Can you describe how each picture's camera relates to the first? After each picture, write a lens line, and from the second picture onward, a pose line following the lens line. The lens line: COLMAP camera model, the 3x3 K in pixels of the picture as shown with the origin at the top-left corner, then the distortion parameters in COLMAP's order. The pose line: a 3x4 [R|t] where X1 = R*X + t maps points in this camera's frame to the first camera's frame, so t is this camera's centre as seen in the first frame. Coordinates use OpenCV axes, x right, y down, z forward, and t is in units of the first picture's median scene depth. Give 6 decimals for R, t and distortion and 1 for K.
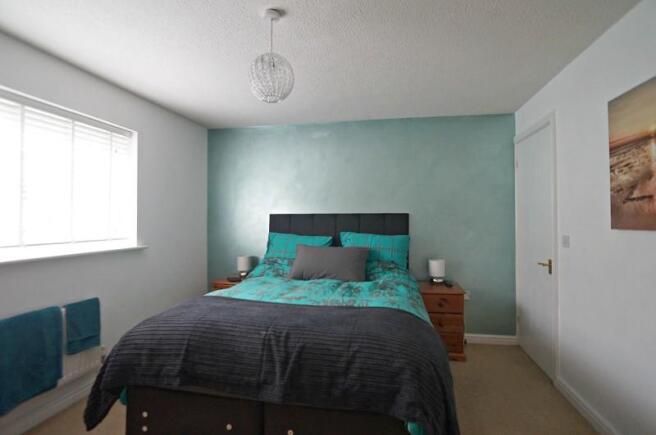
lens RADIAL K [[340.1, 0, 328.0], [0, 340.1, 217.5], [0, 0, 1]] dist [-0.078218, 0.050097]
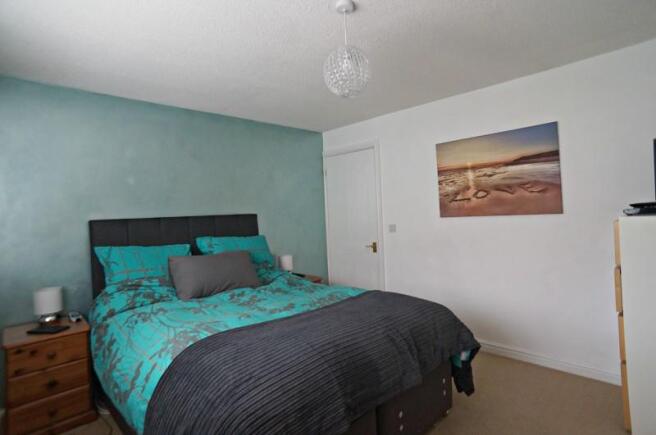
lens RADIAL K [[340.1, 0, 328.0], [0, 340.1, 217.5], [0, 0, 1]] dist [-0.078218, 0.050097]
pose [[0.556903, -0.030795, 0.830007, -0.728277], [0.039484, 0.999164, 0.010579, -0.005350], [-0.829639, 0.026881, 0.557653, 0.380224]]
